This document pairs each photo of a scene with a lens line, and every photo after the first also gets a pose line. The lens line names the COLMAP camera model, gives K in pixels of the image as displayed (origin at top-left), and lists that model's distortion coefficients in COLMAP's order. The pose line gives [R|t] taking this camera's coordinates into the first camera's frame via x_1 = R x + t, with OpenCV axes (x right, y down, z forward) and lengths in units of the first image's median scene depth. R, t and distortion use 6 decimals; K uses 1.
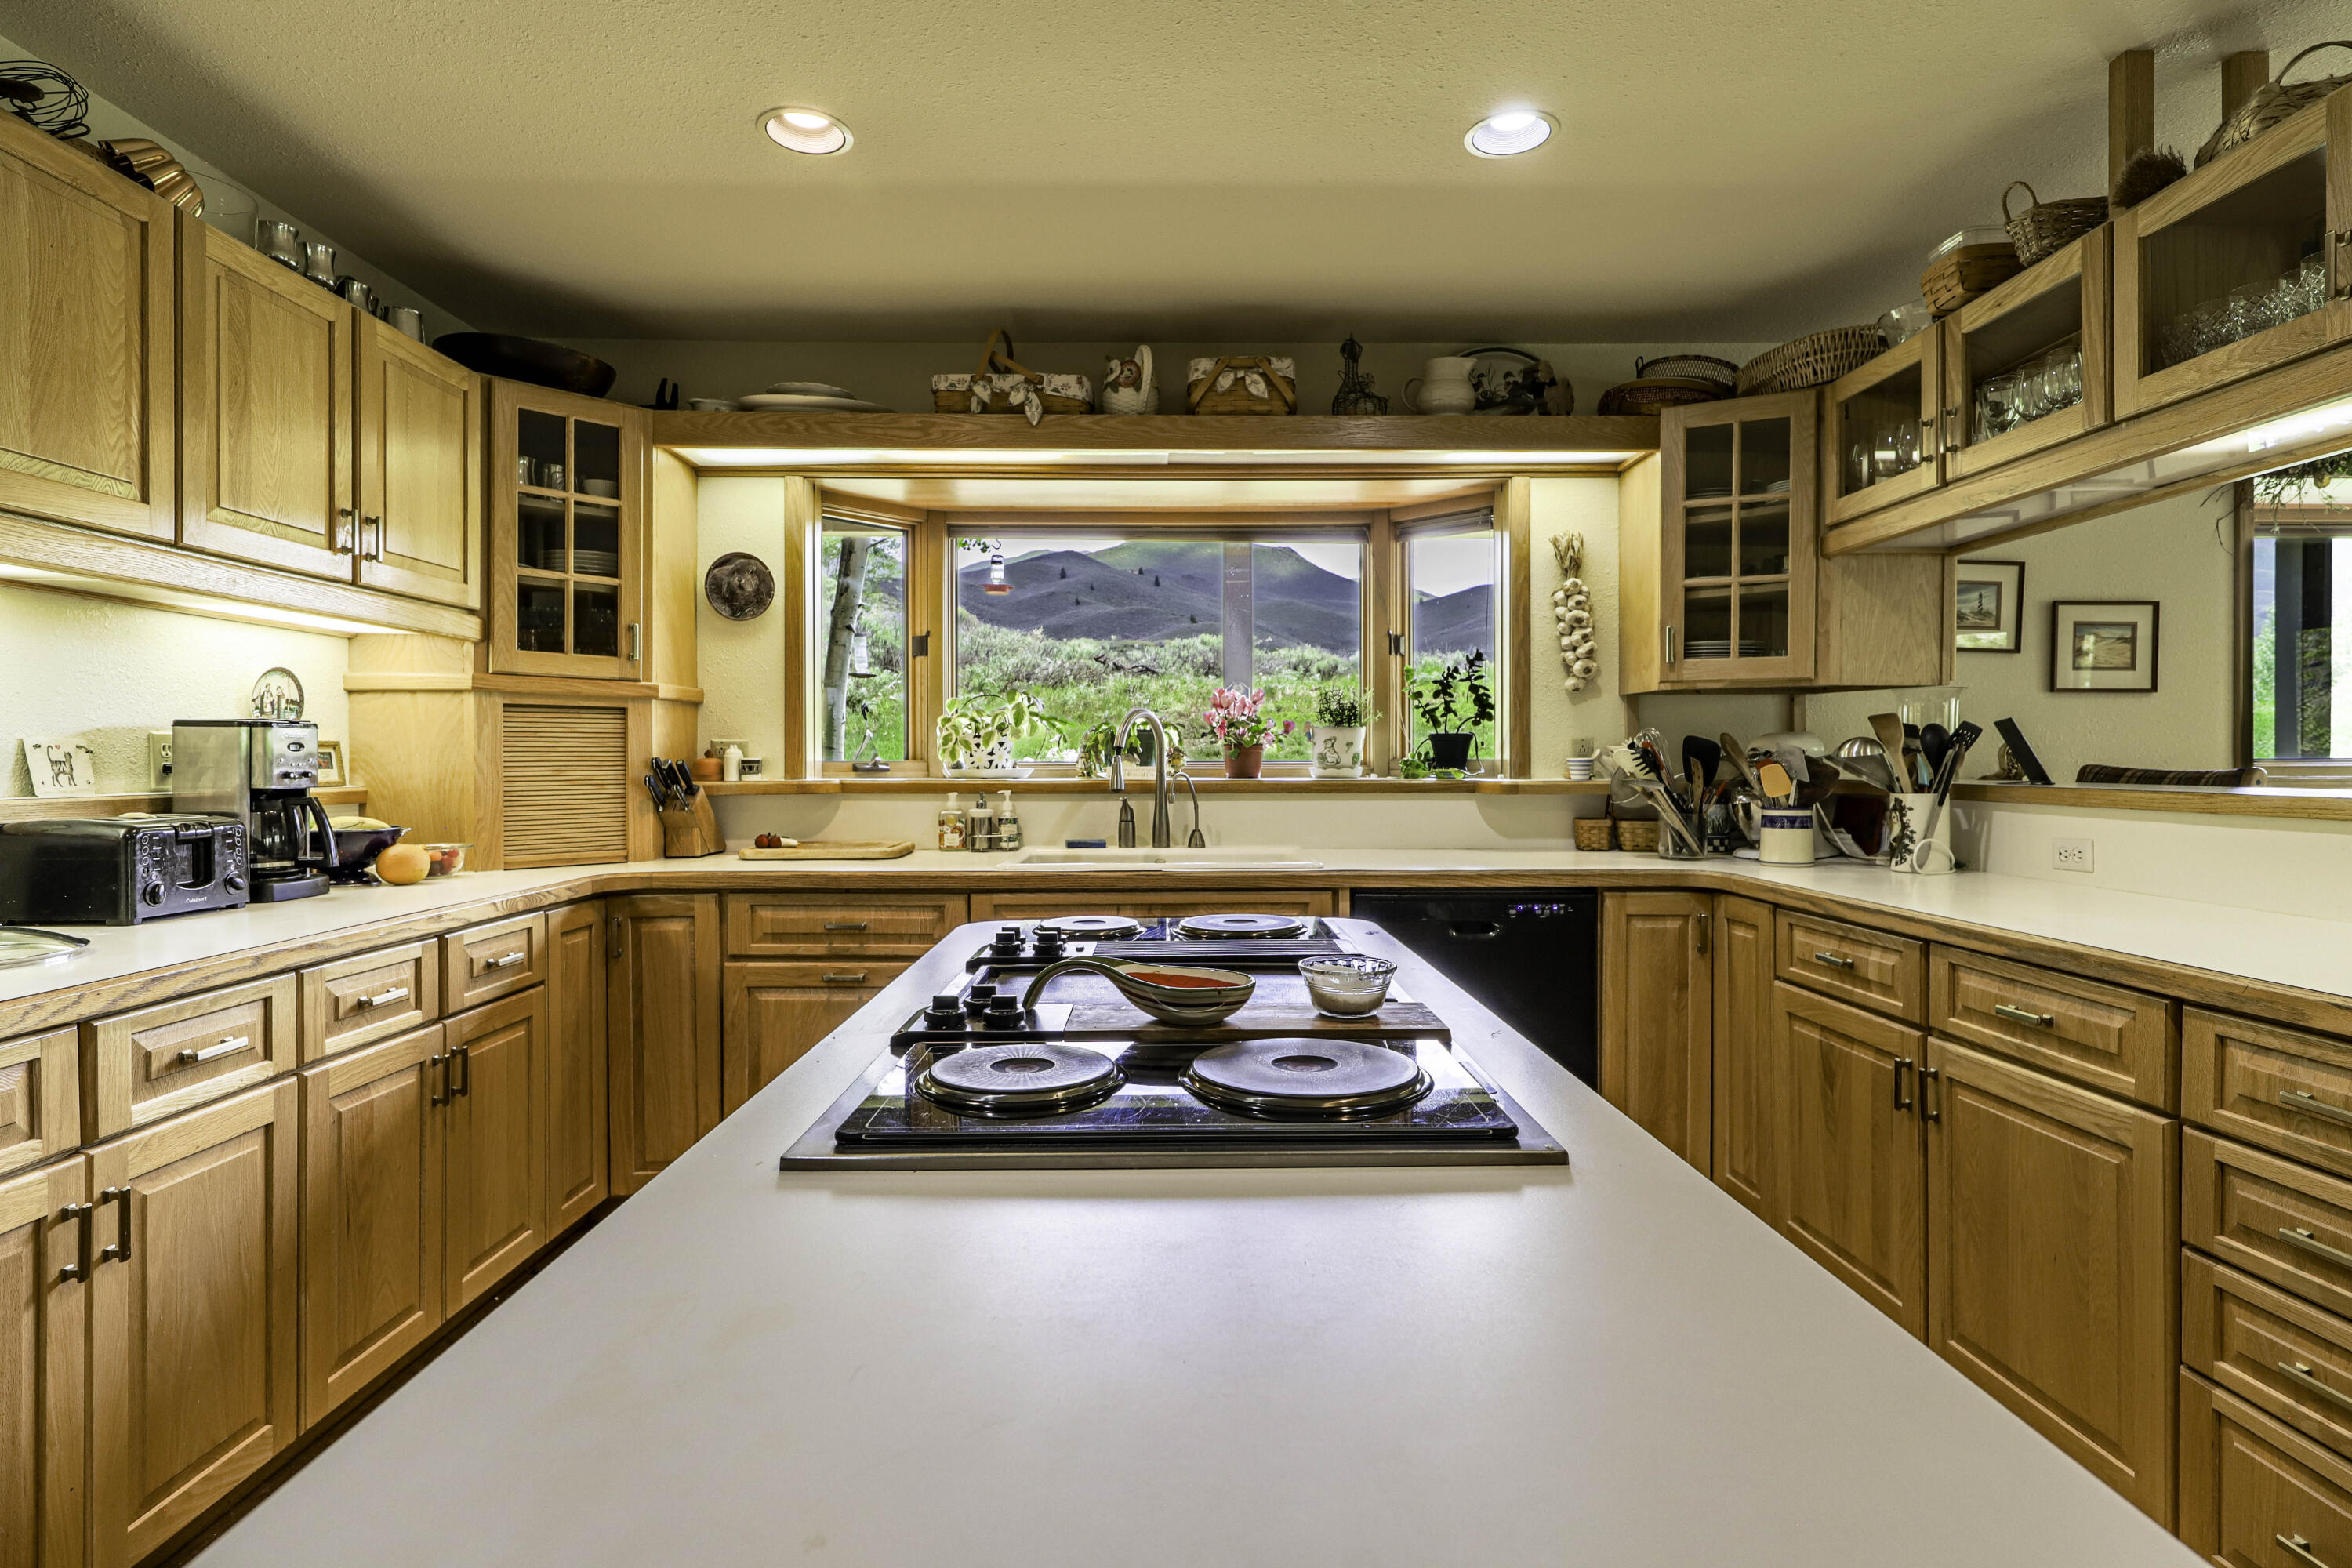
lens RADIAL K [[1203.4, 0, 1181.4], [0, 1203.4, 763.0], [0, 0, 1]] dist [0.031618, -0.013488]
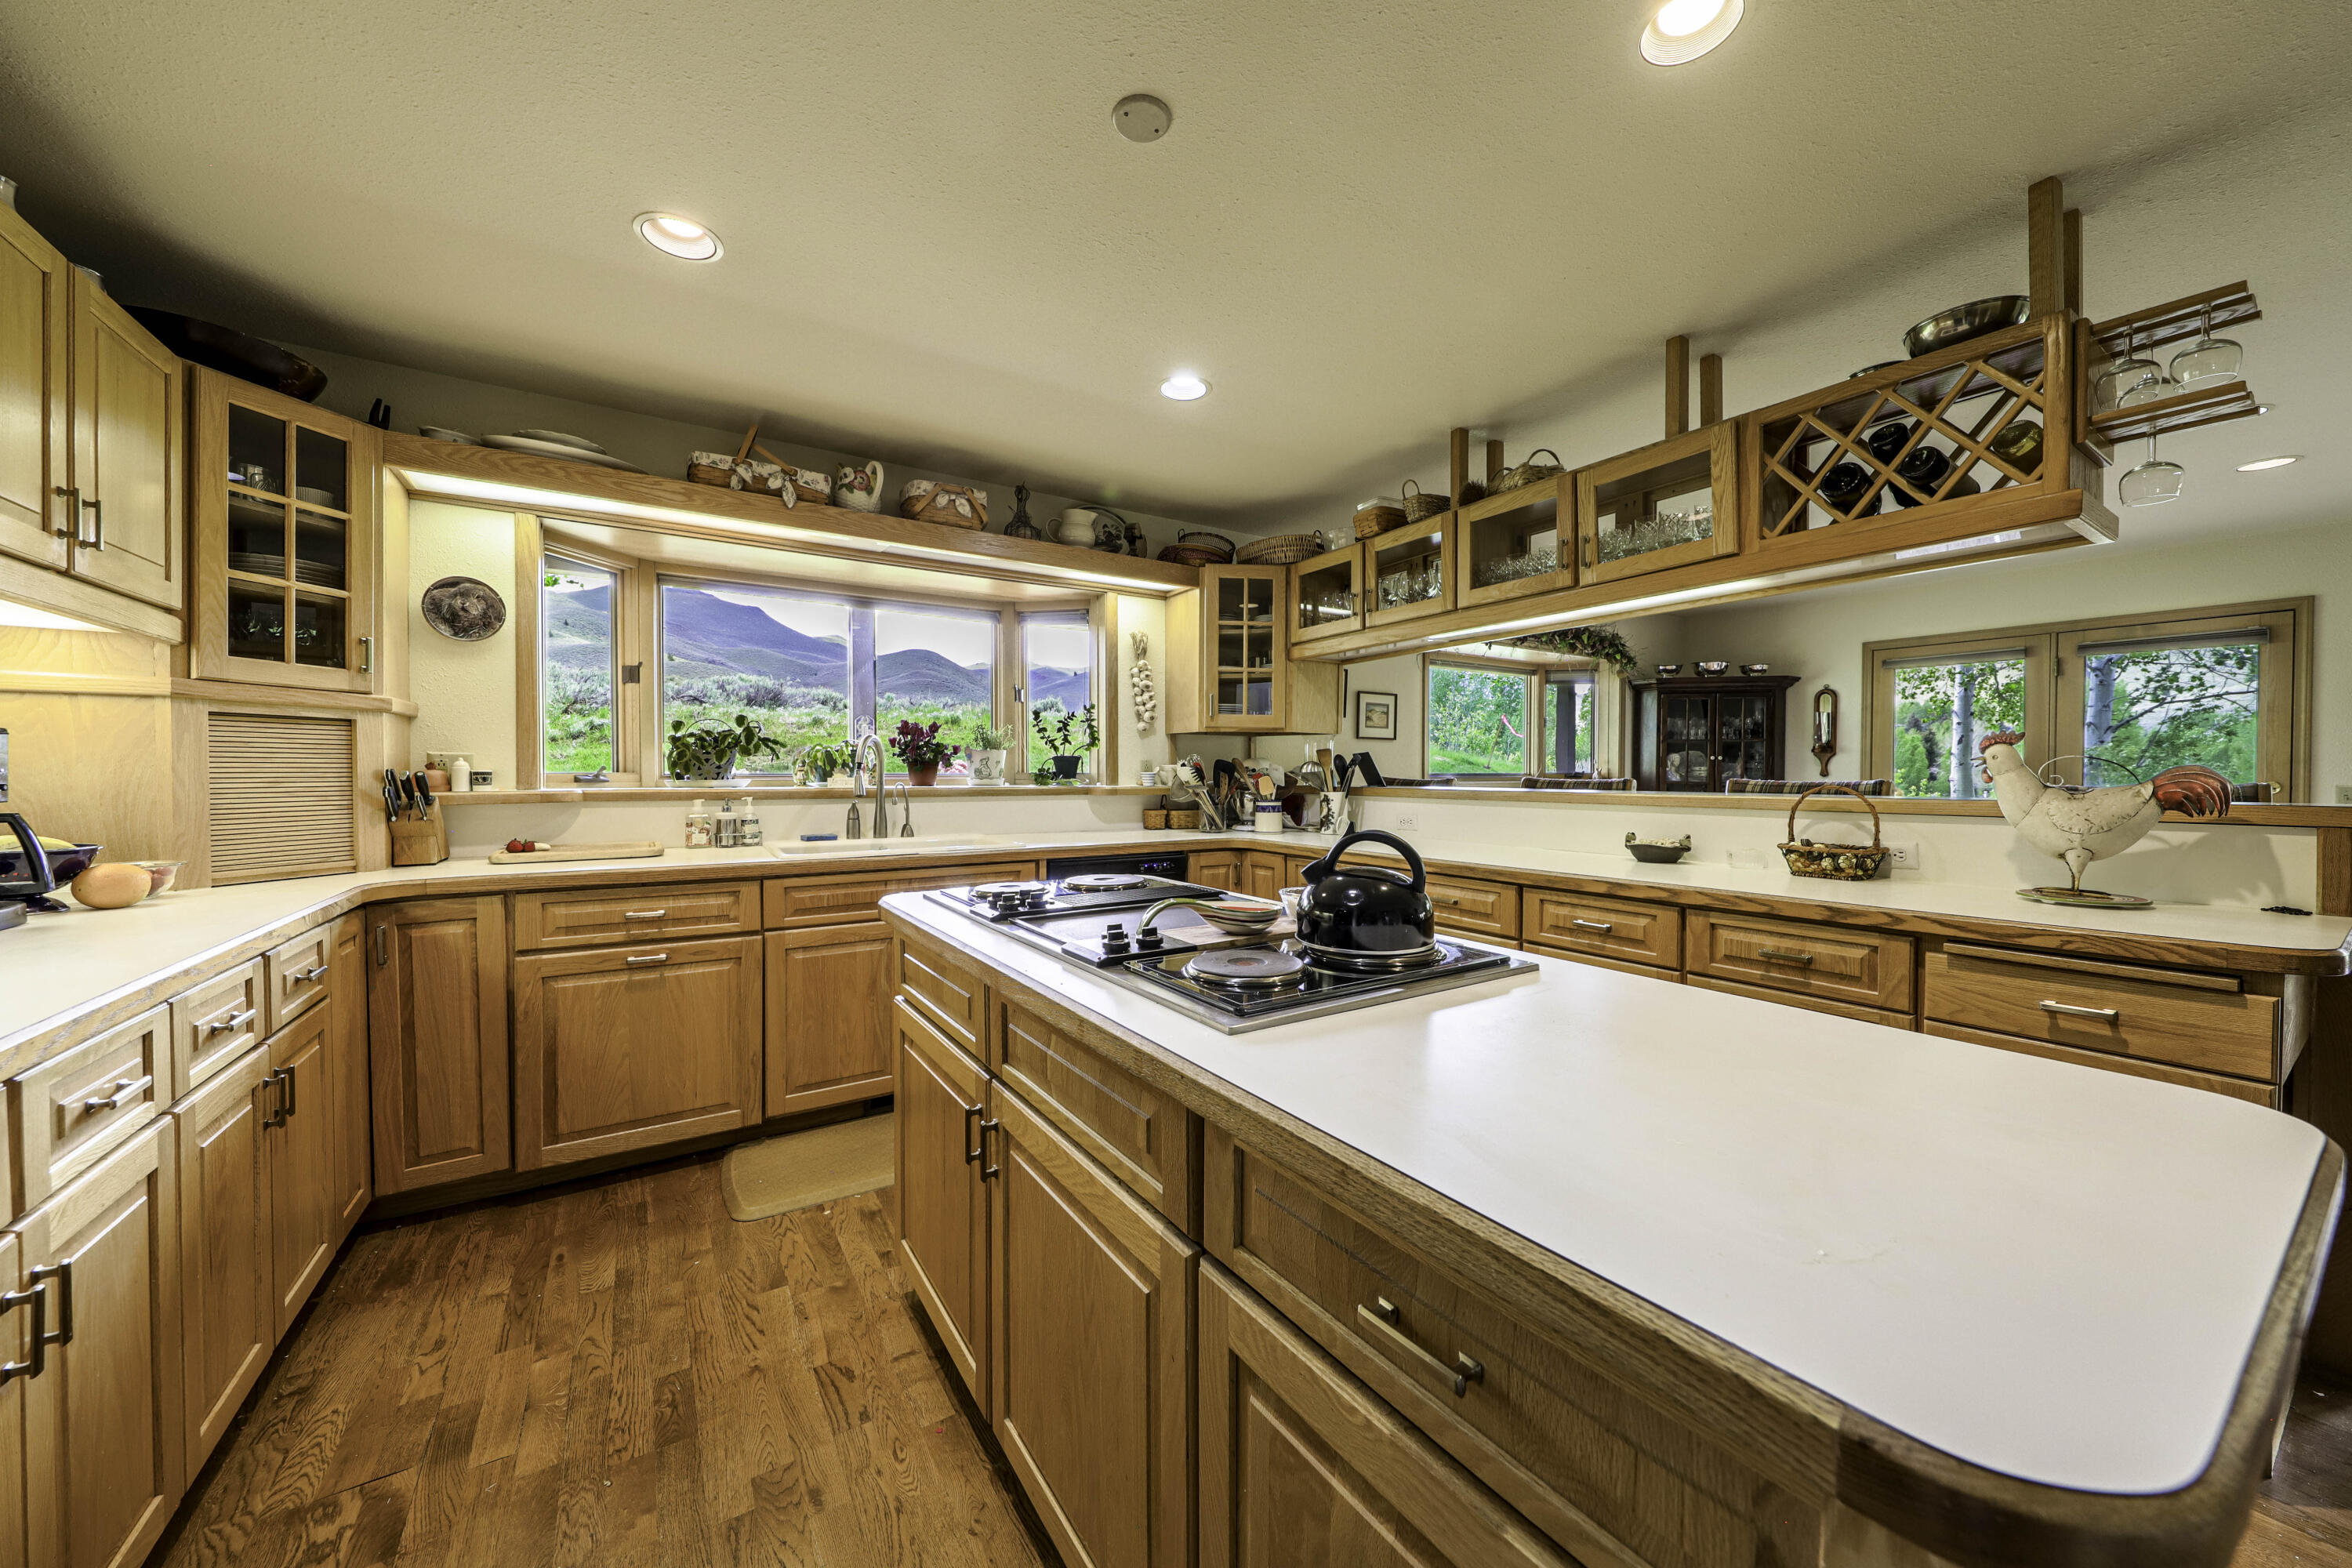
lens RADIAL K [[839.2, 0, 1176.0], [0, 839.2, 784.0], [0, 0, 1]] dist [0.019750, -0.006212]
pose [[0.847154, -0.004704, 0.531327, -0.255849], [-0.000628, 0.999951, 0.009854, 0.000462], [-0.531347, -0.008682, 0.847110, 0.034579]]
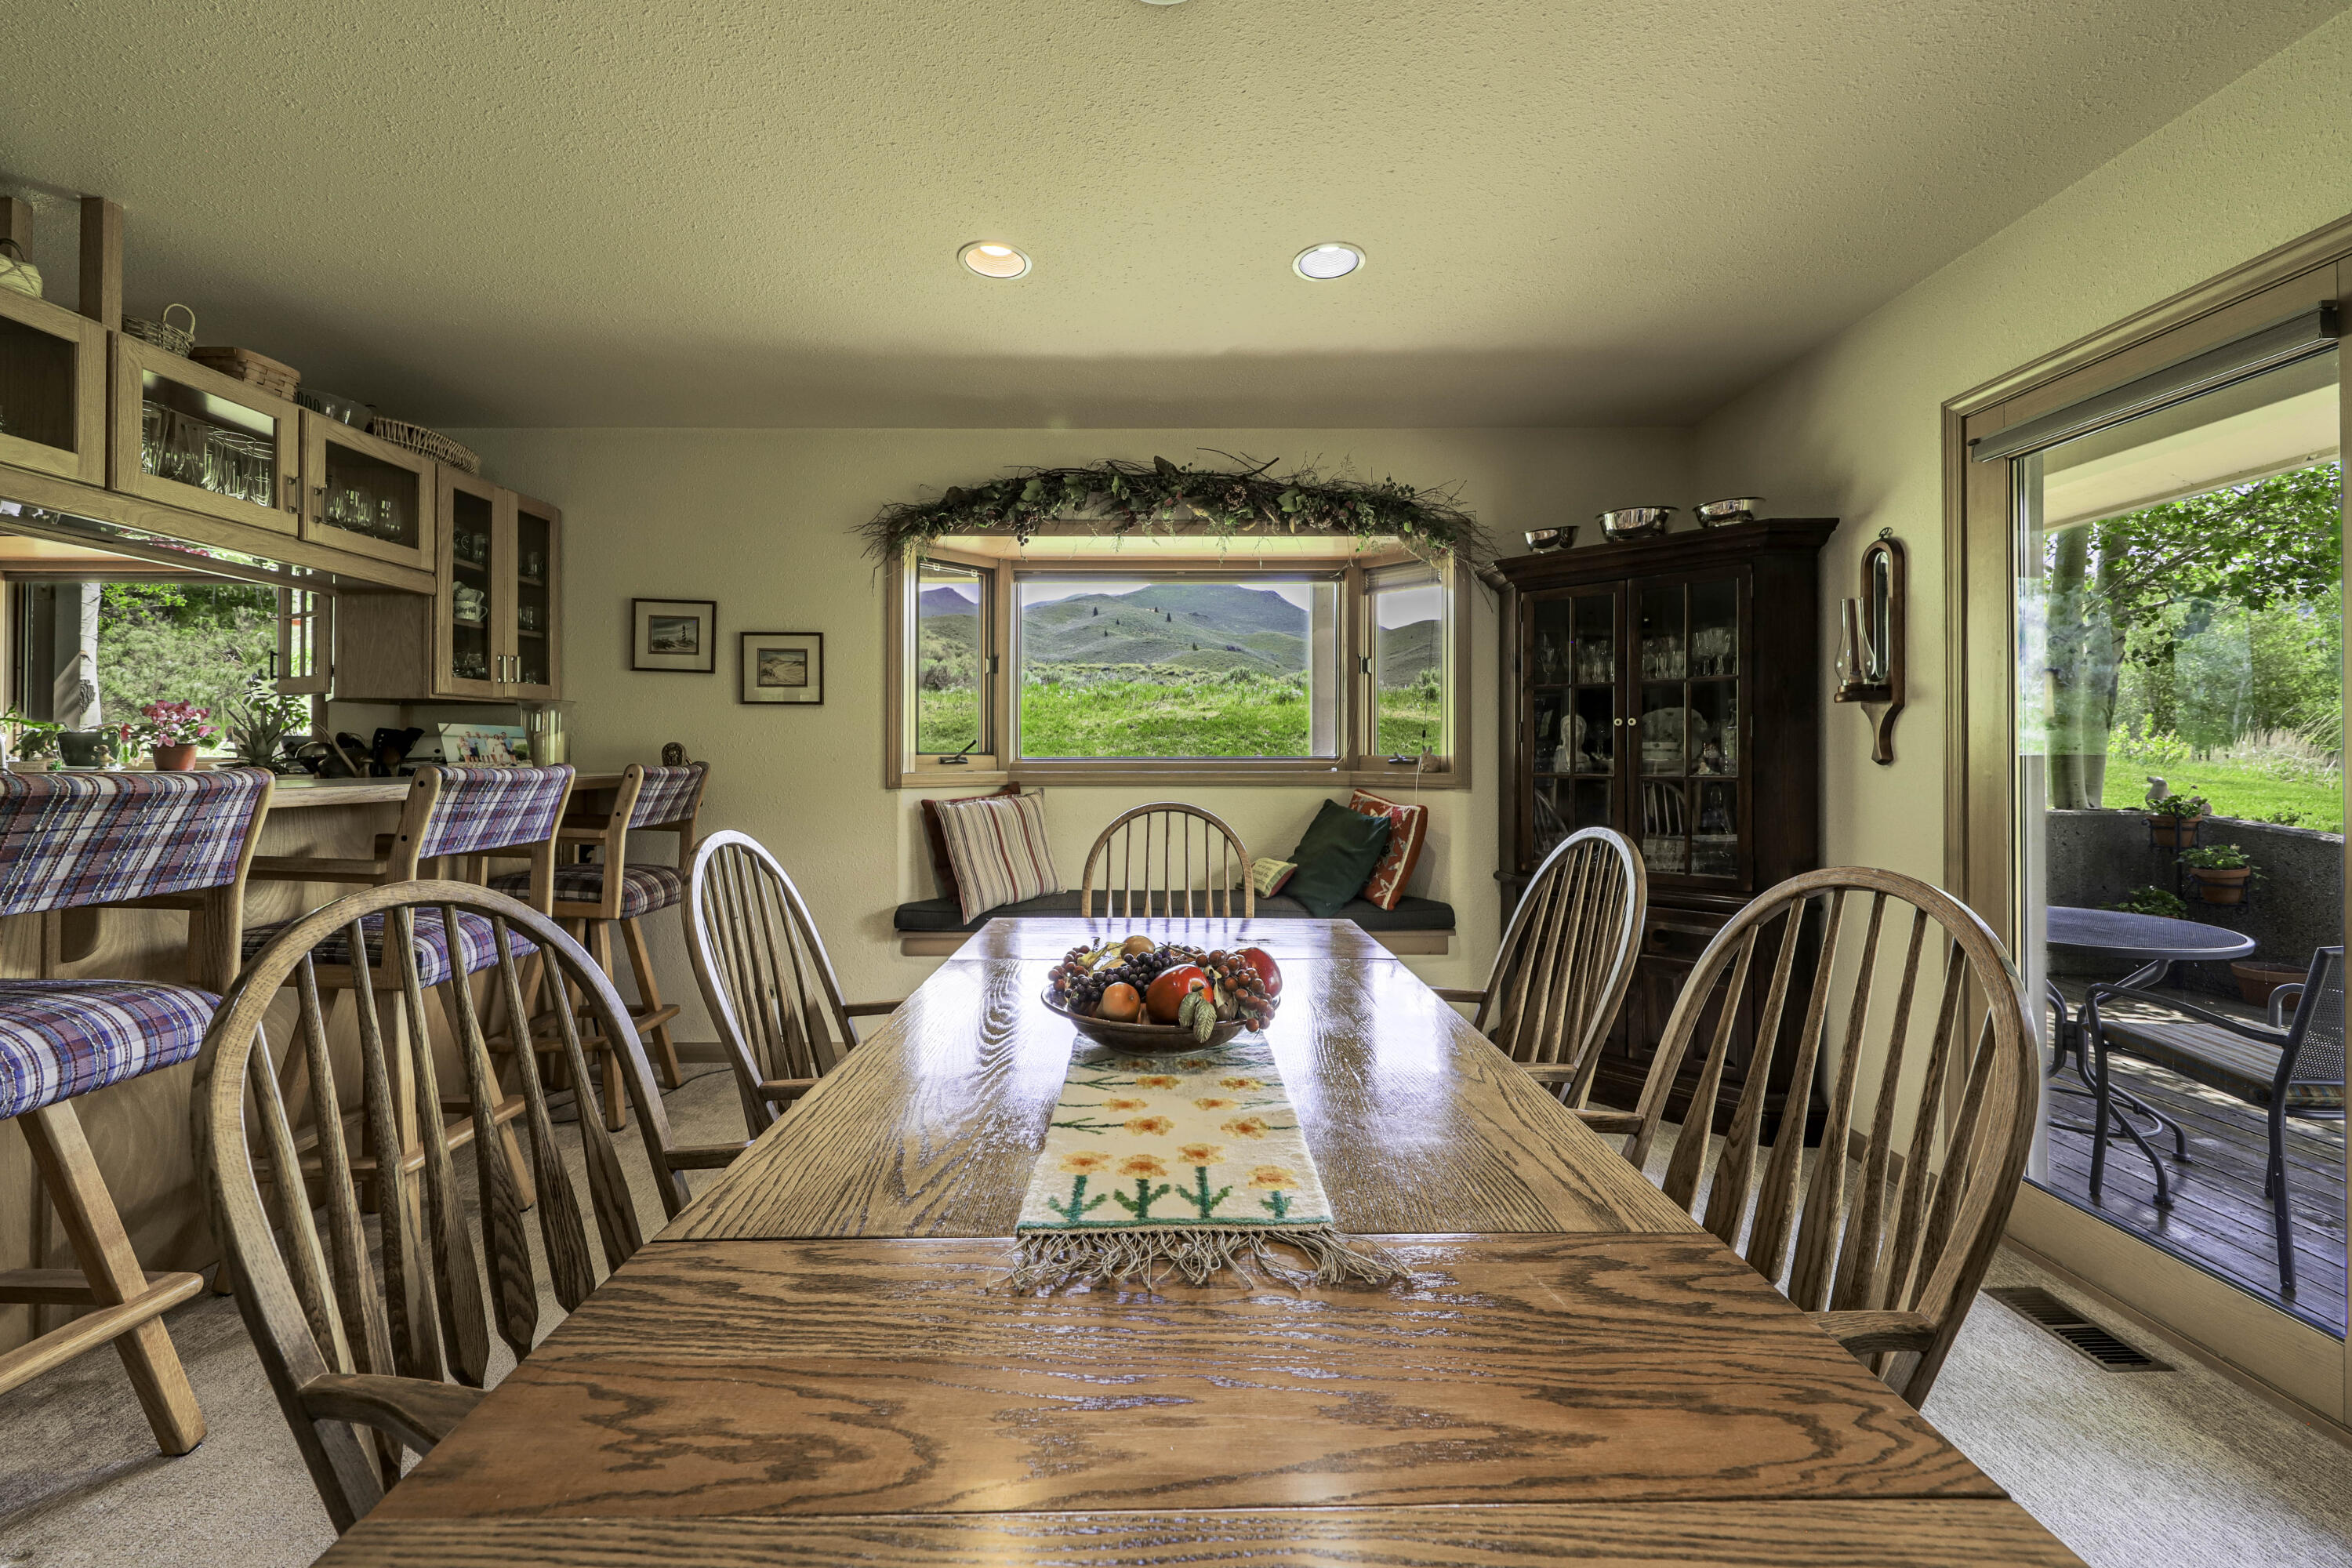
lens RADIAL K [[958.1, 0, 1172.0], [0, 958.1, 757.0], [0, 0, 1]] dist [-0.000401, -0.000059]
pose [[0.999714, 0.001664, -0.023839, 1.312844], [-0.001779, 0.999987, -0.004787, 0.001279], [0.023831, 0.004828, 0.999704, 0.015692]]
